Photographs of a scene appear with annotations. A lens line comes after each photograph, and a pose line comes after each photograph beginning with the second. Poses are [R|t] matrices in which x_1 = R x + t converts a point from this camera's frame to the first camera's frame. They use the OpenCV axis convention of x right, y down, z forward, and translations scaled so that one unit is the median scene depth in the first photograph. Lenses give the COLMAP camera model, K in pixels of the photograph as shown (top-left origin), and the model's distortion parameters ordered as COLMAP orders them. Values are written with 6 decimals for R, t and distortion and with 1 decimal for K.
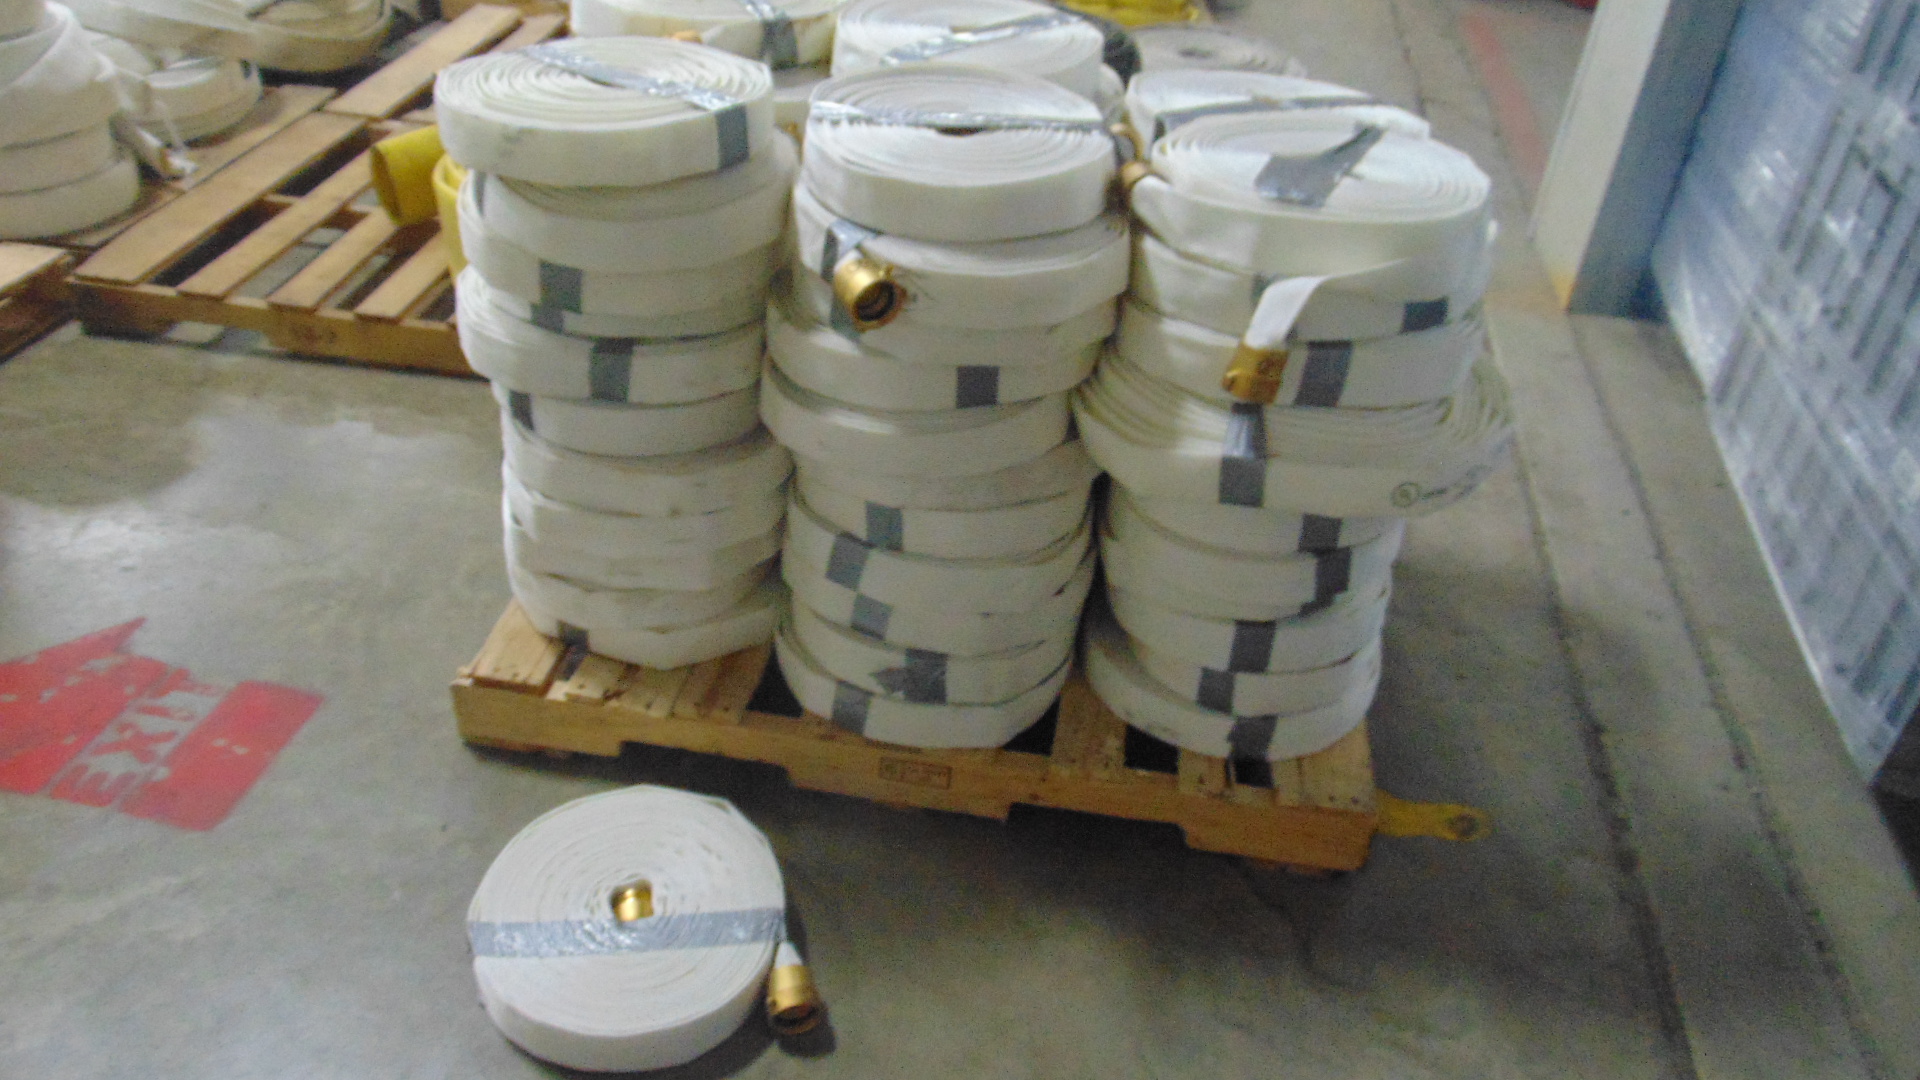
lens RADIAL K [[1450.2, 0, 946.6], [0, 1450.2, 552.8], [0, 0, 1]] dist [-0.019717, 0.055542]
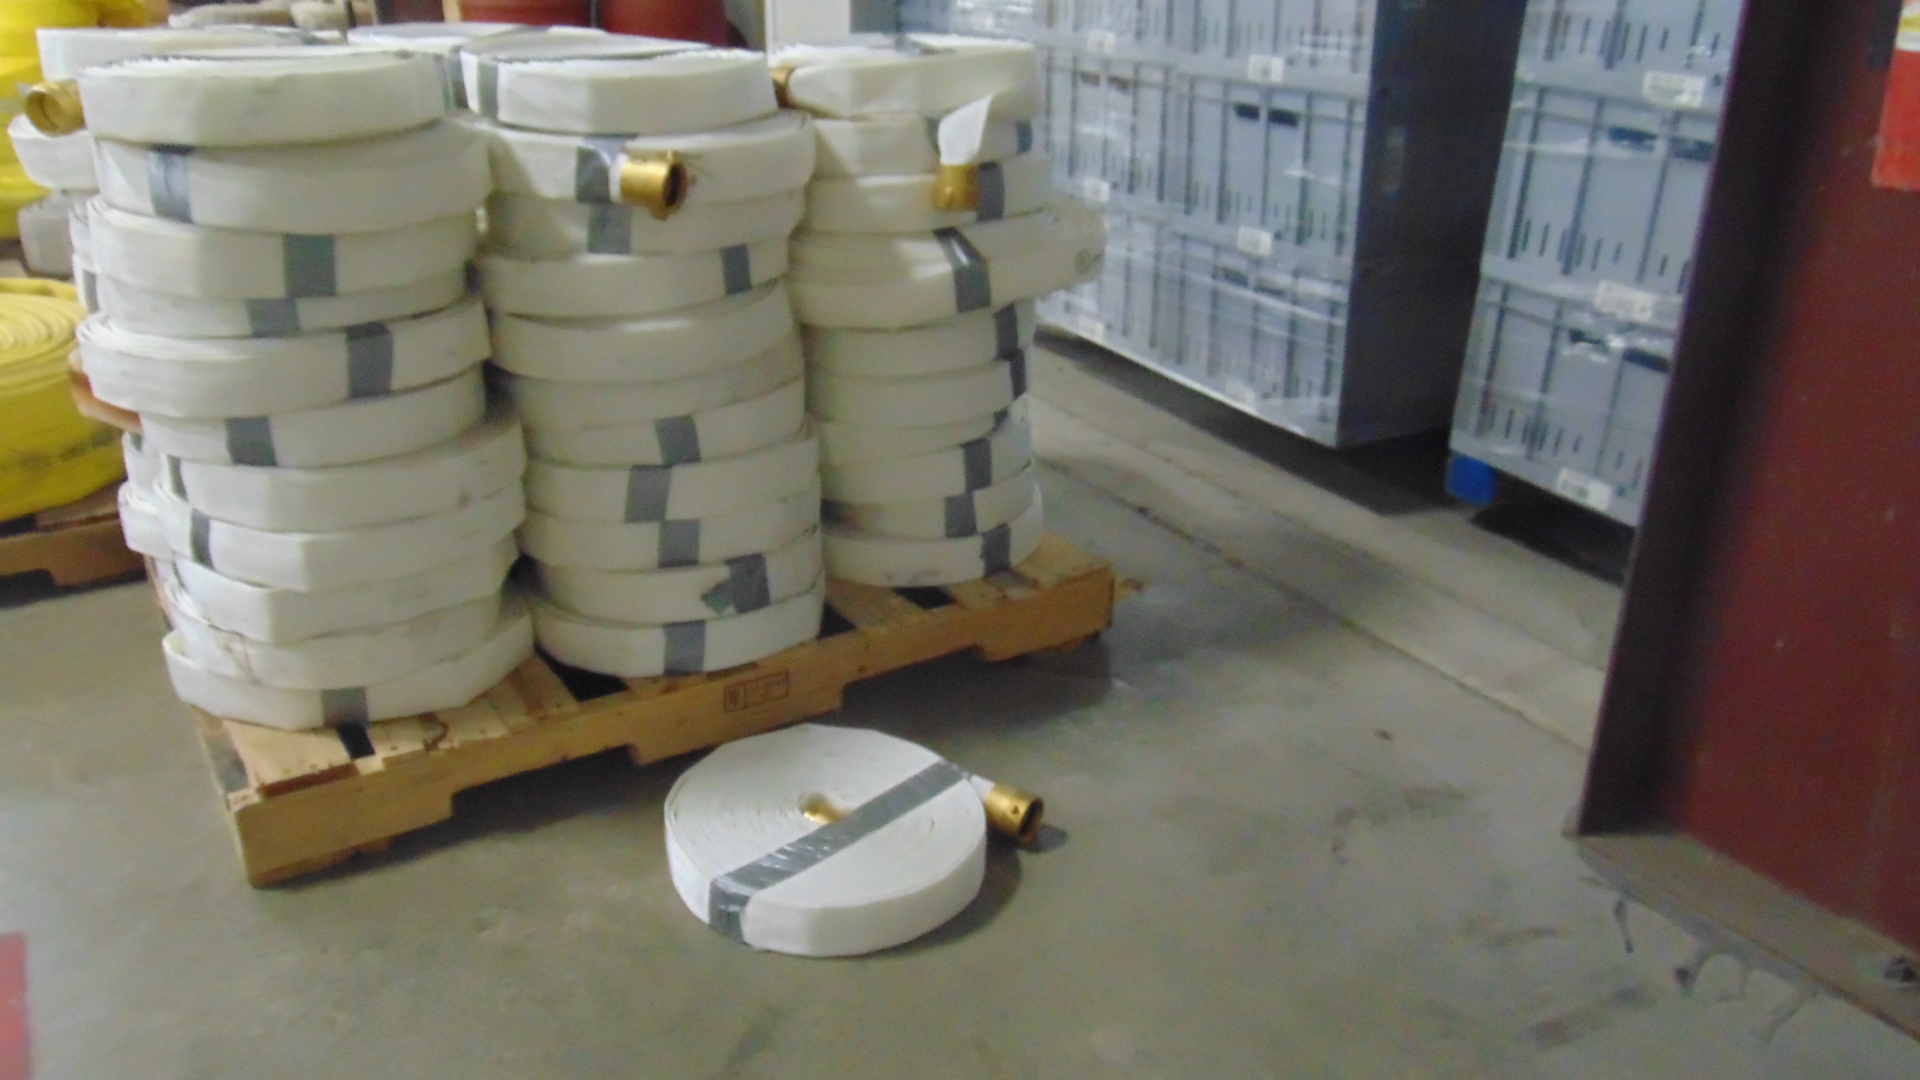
lens RADIAL K [[1519.3, 0, 947.9], [0, 1519.3, 538.5], [0, 0, 1]] dist [-0.029096, 0.009366]
pose [[0.753920, -0.306518, 0.581077, -0.501229], [0.408794, 0.911273, -0.049694, 0.162236], [-0.514288, 0.275006, 0.812330, 0.051926]]
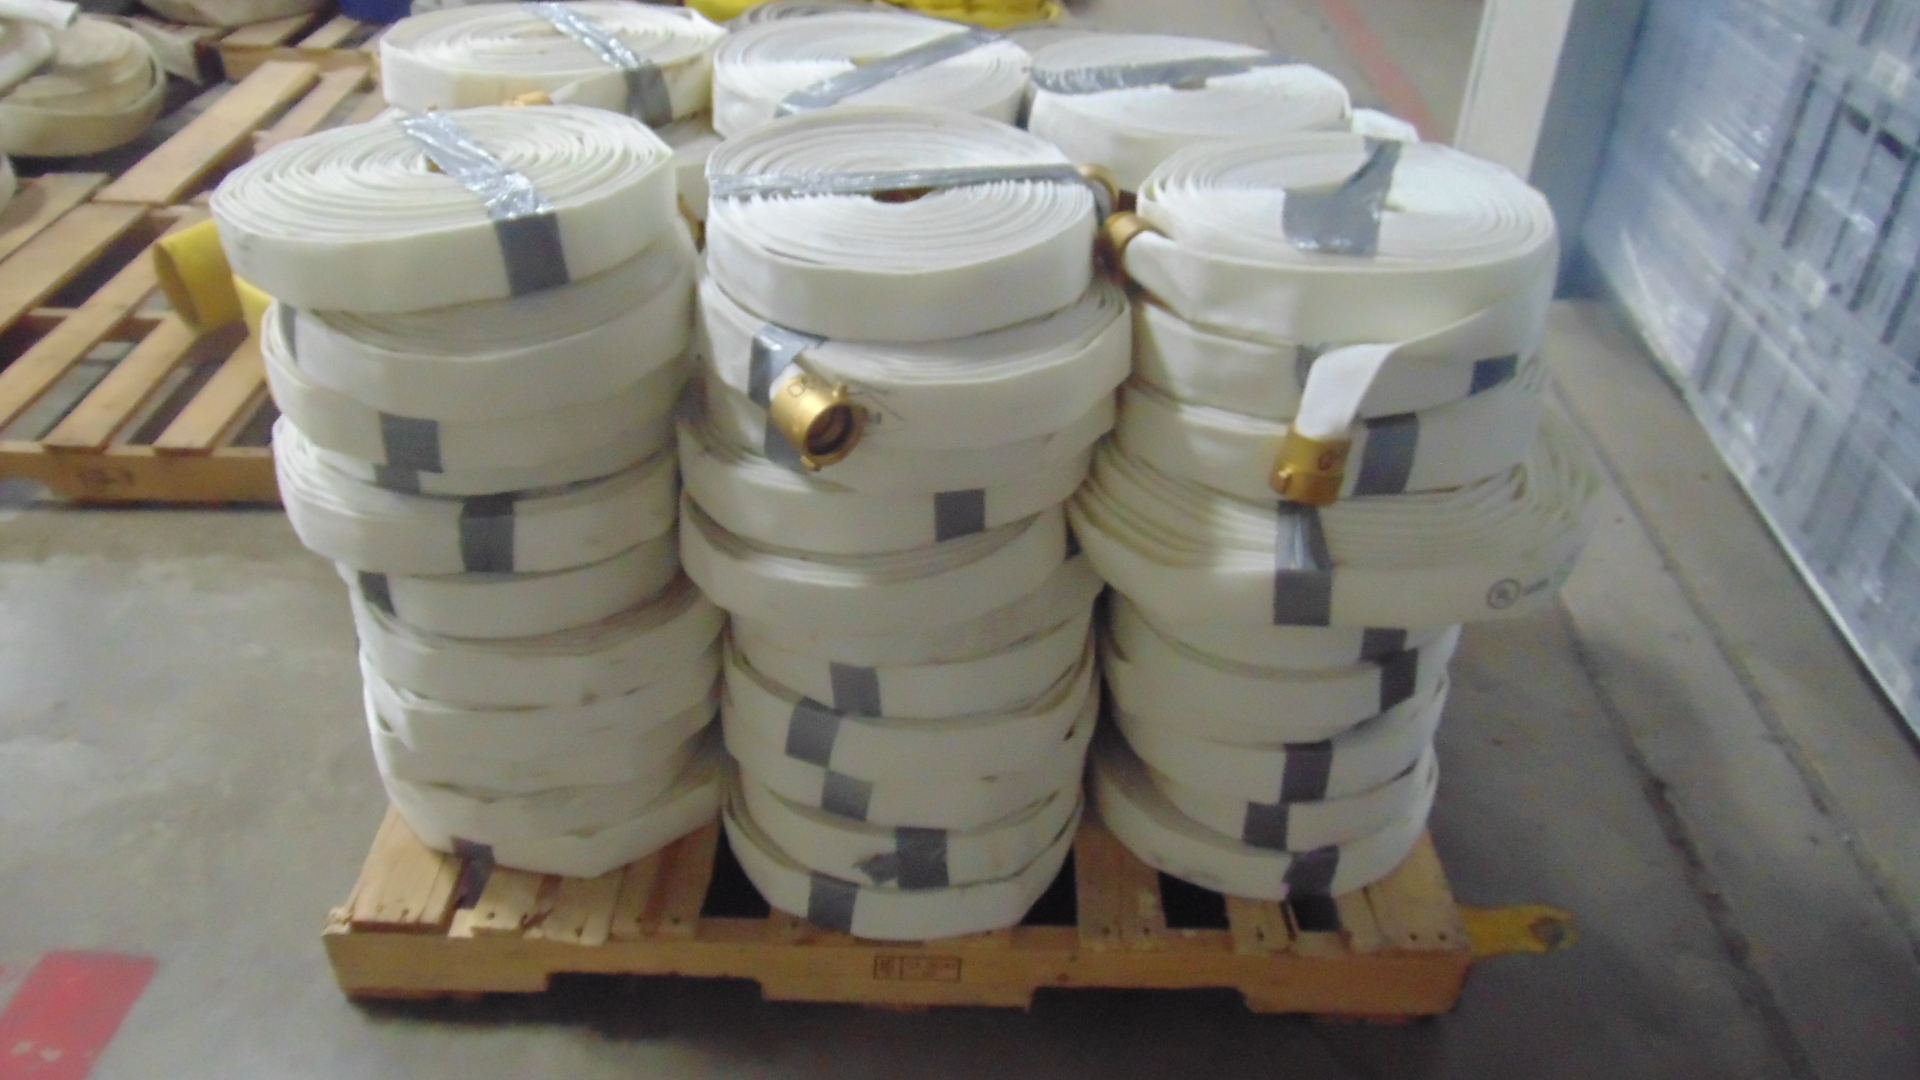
lens RADIAL K [[1450.2, 0, 952.2], [0, 1450.2, 549.0], [0, 0, 1]] dist [-0.019717, 0.055542]
pose [[0.989494, -0.111912, 0.091522, -0.050938], [0.112177, 0.993686, 0.002264, -0.084518], [-0.091198, 0.008026, 0.995800, 0.179743]]
